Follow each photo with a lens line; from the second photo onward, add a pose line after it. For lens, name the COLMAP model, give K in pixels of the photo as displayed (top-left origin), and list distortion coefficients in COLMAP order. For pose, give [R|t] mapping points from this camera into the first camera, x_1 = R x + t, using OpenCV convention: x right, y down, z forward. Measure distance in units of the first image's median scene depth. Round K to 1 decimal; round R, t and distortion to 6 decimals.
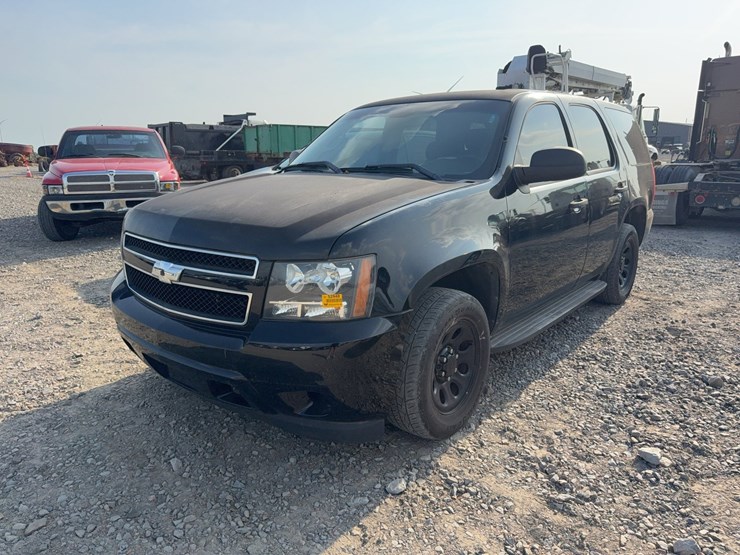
lens RADIAL K [[531.1, 0, 369.5], [0, 531.1, 276.7], [0, 0, 1]] dist [0.010649, -0.021334]
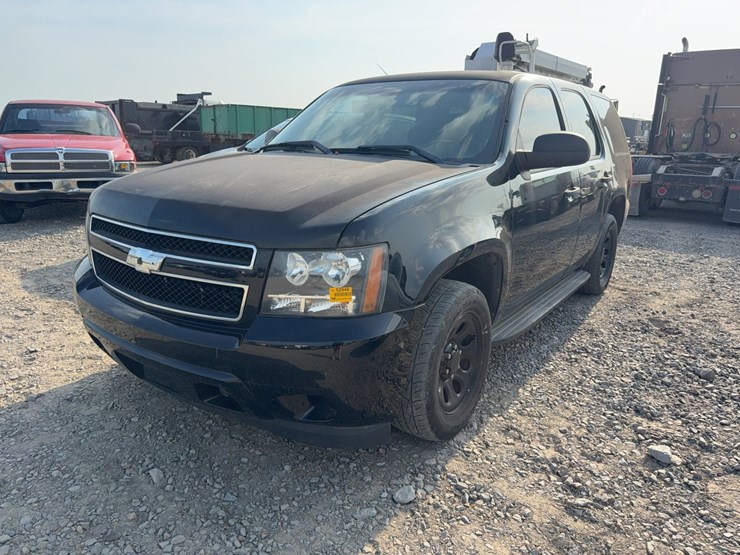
lens RADIAL K [[531.1, 0, 369.8], [0, 531.1, 278.3], [0, 0, 1]] dist [0.010649, -0.021334]
pose [[0.996469, 0.005102, 0.083806, -0.072580], [-0.007428, 0.999595, 0.027473, -0.005430], [-0.083632, -0.027999, 0.996103, 0.077426]]
